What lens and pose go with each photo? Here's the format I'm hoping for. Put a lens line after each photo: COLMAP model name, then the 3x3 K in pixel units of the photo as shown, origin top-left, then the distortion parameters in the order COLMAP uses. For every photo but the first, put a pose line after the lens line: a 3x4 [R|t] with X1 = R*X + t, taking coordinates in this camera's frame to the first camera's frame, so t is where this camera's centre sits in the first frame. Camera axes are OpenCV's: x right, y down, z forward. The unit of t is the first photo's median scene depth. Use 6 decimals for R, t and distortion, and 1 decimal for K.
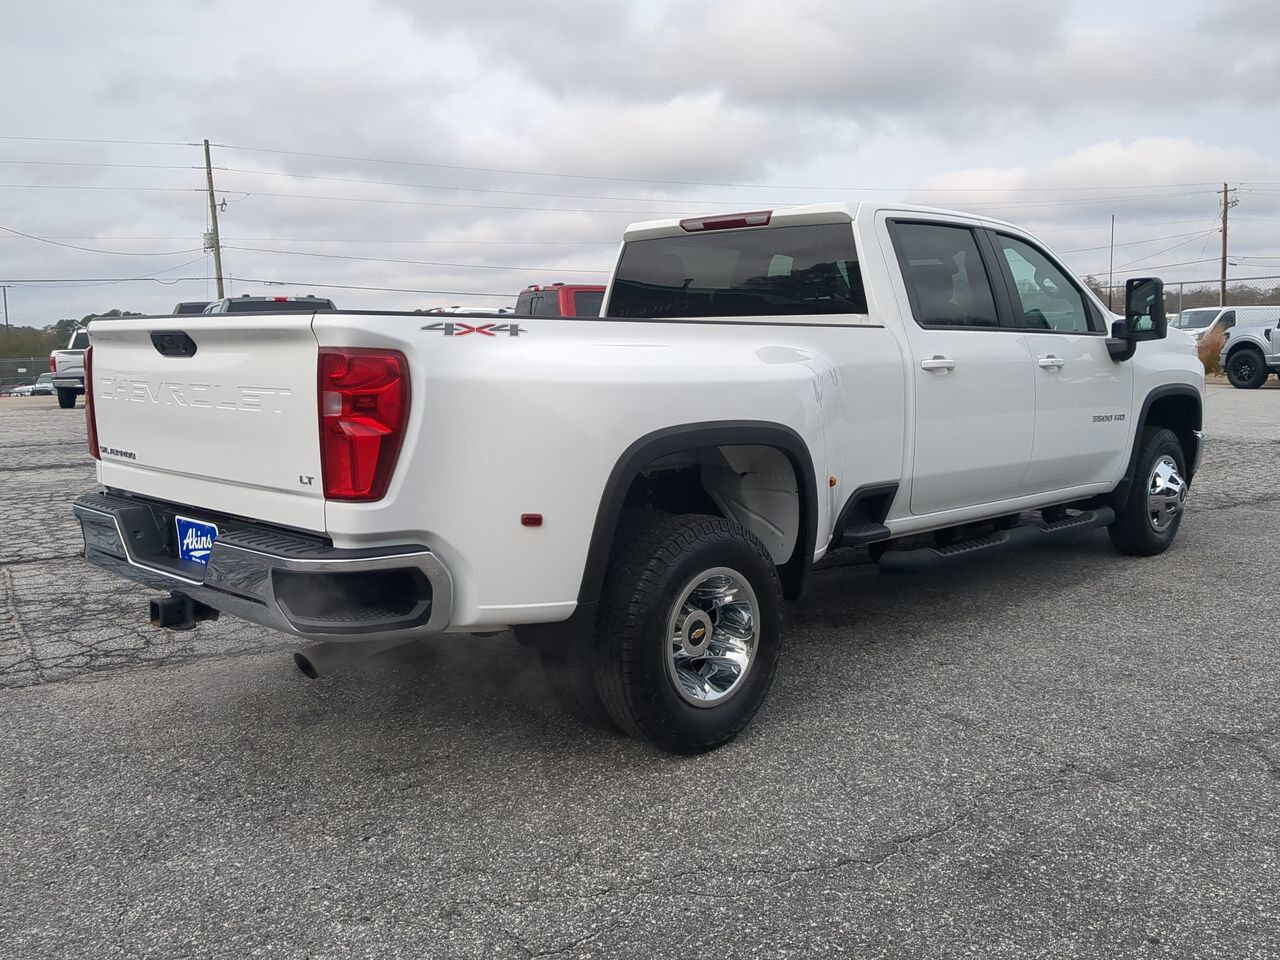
lens RADIAL K [[1160.2, 0, 639.8], [0, 1160.2, 482.2], [0, 0, 1]] dist [0.009675, 0.000000]
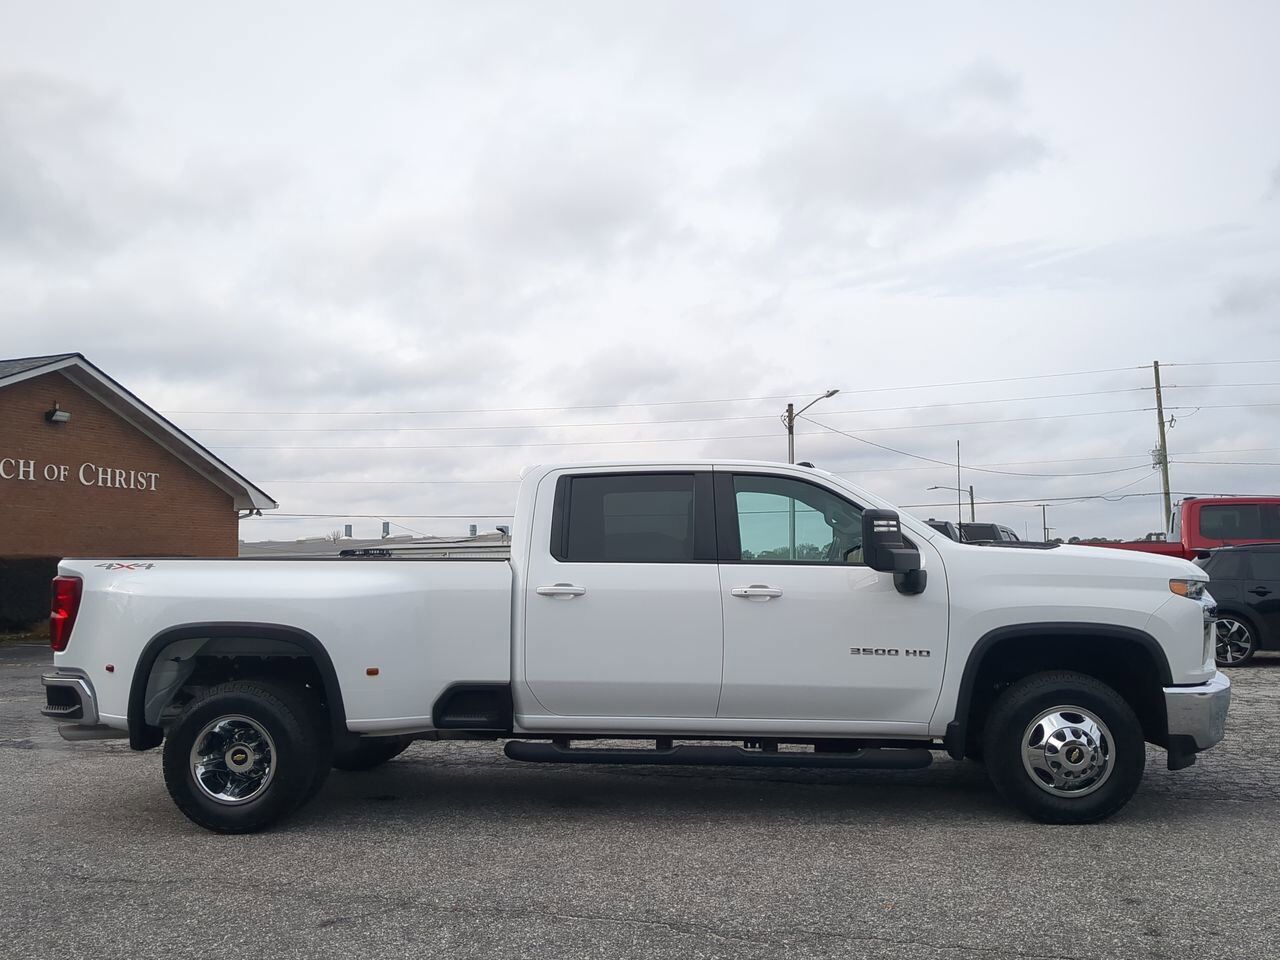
lens RADIAL K [[1160.2, 0, 644.3], [0, 1160.2, 477.3], [0, 0, 1]] dist [0.009675, 0.000000]
pose [[0.625440, -0.055383, -0.778304, 1.115319], [-0.089491, 0.985804, -0.142064, -0.046872], [0.775123, 0.158504, 0.611605, 0.271374]]
